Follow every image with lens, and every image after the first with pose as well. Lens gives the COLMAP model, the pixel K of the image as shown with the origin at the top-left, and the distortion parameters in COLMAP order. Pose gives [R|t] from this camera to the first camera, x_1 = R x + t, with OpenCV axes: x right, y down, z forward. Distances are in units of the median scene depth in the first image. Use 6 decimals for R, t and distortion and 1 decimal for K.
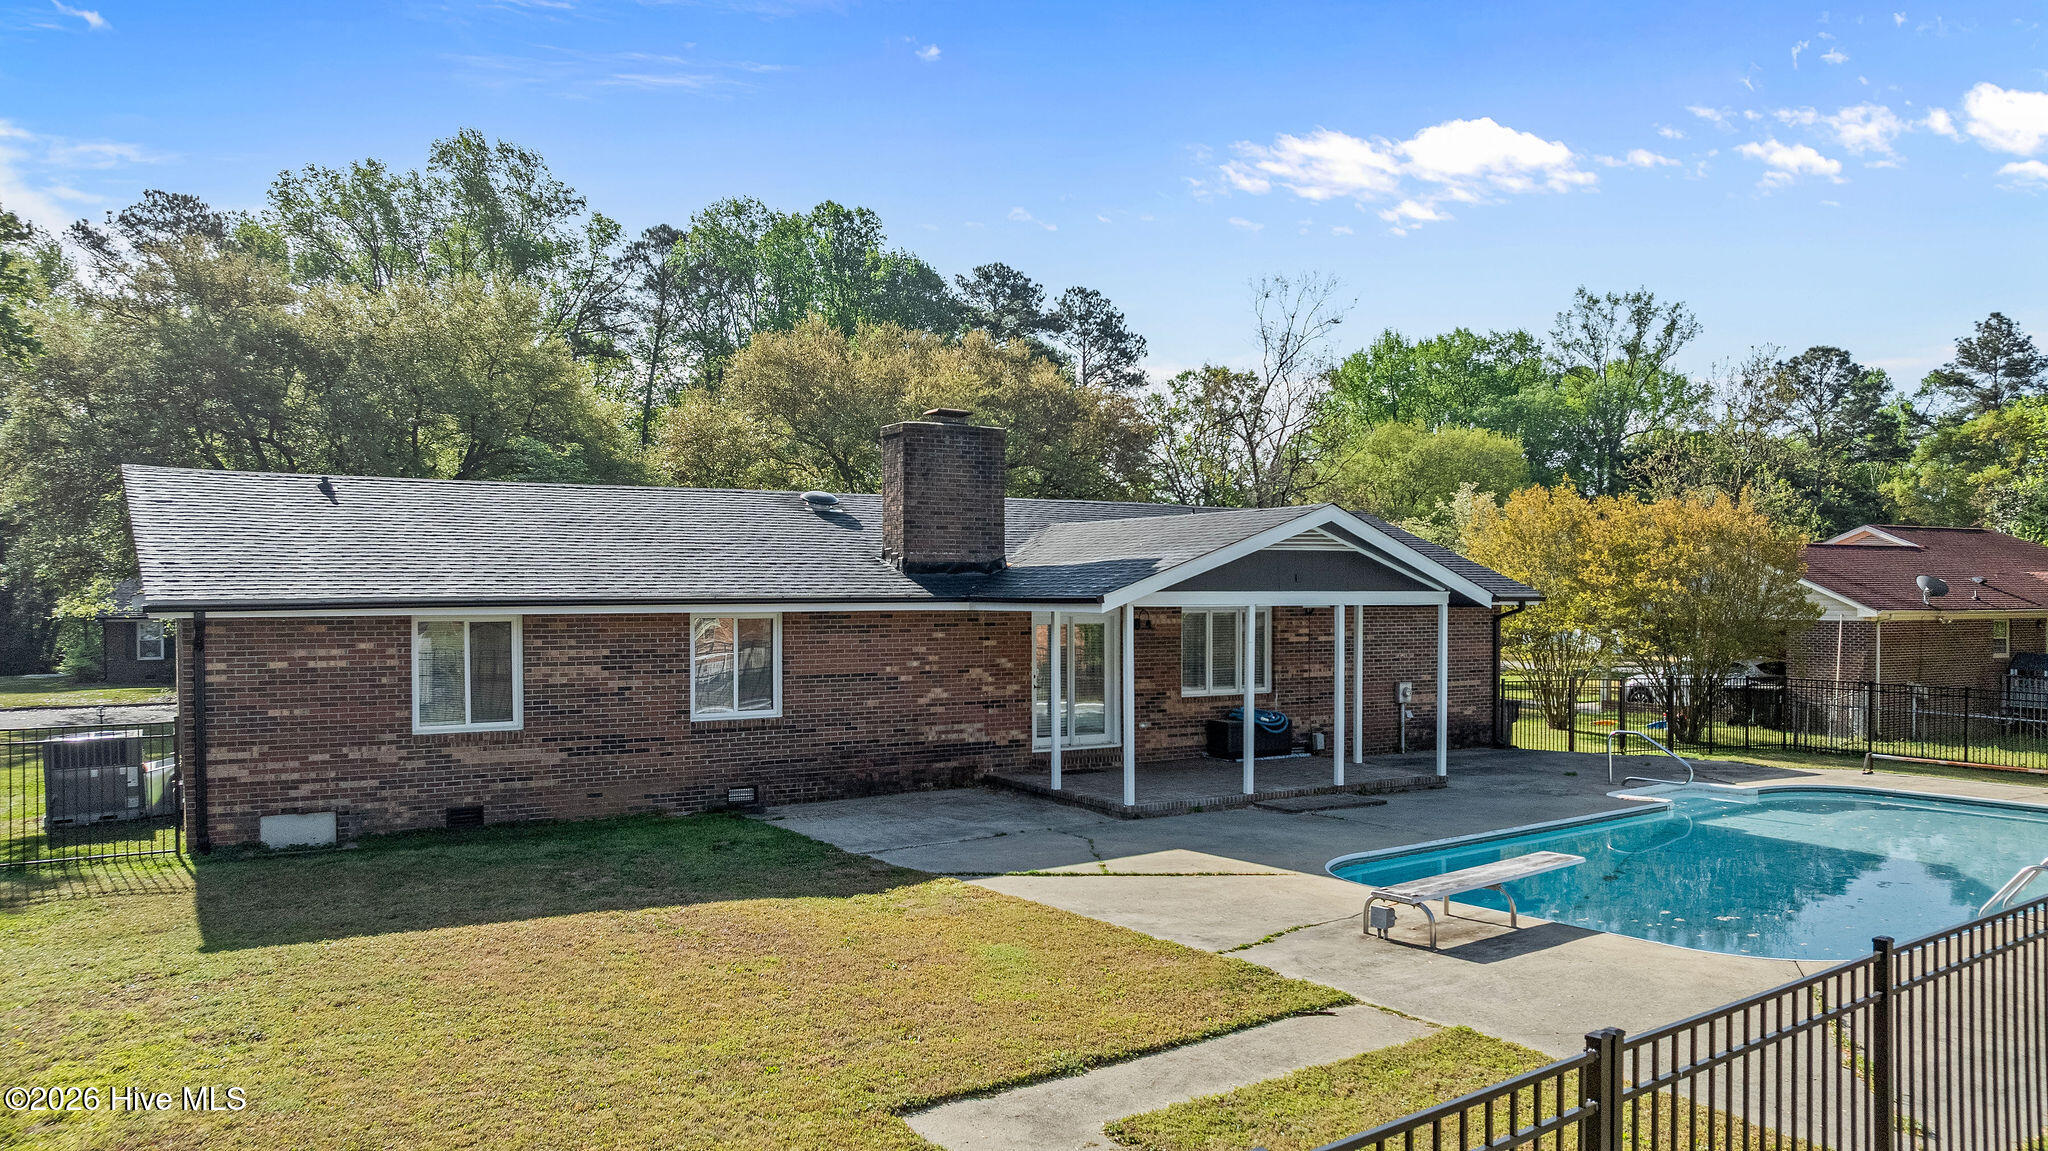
lens RADIAL K [[1442.5, 0, 1028.1], [0, 1442.5, 613.9], [0, 0, 1]] dist [-0.032380, 0.032042]
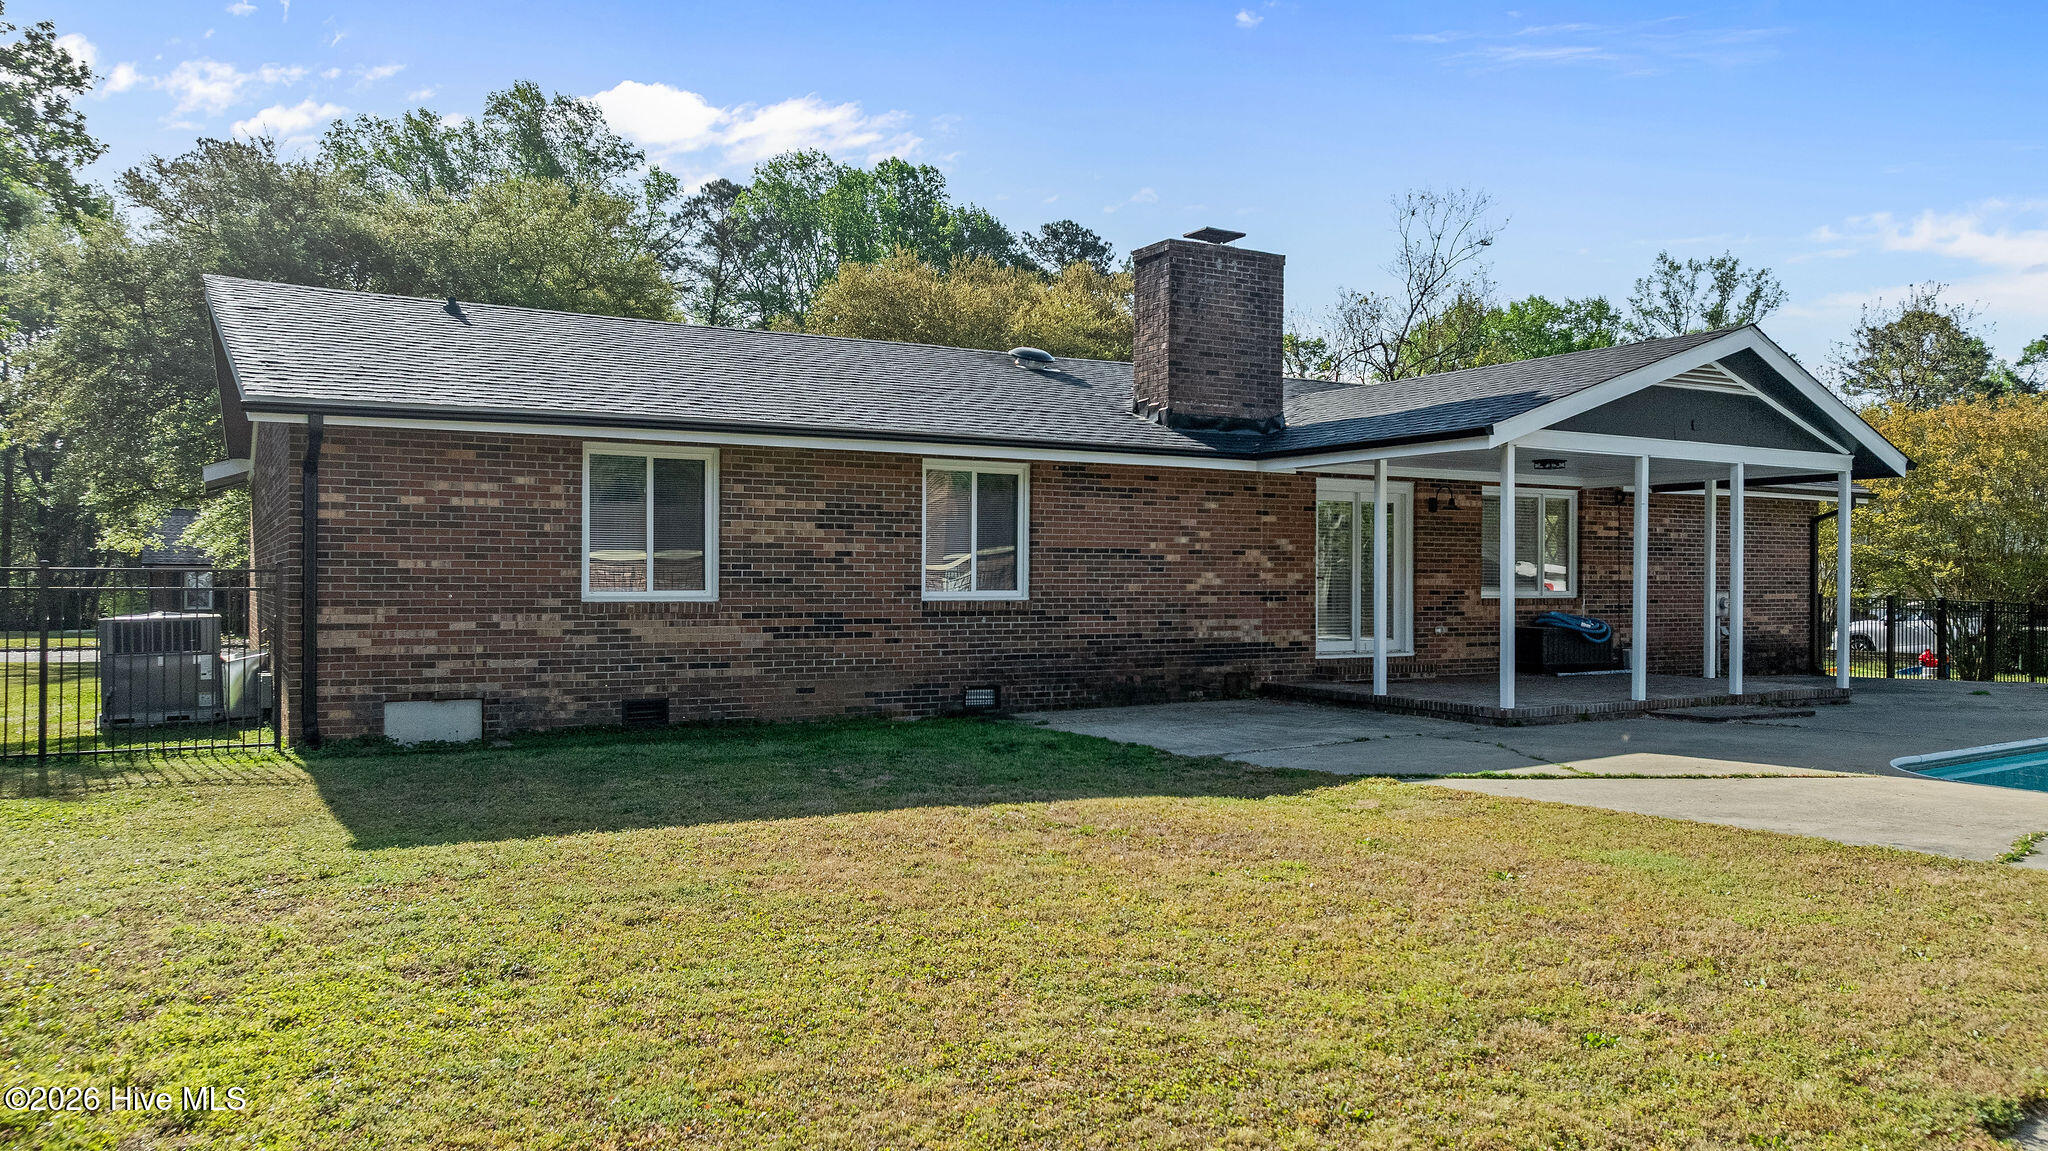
lens RADIAL K [[1442.5, 0, 1026.4], [0, 1442.5, 583.3], [0, 0, 1]] dist [-0.032380, 0.032042]
pose [[0.999751, 0.007286, -0.021098, -0.152851], [-0.007536, 0.999902, -0.011801, 0.070358], [0.021010, 0.011957, 0.999708, 0.210852]]
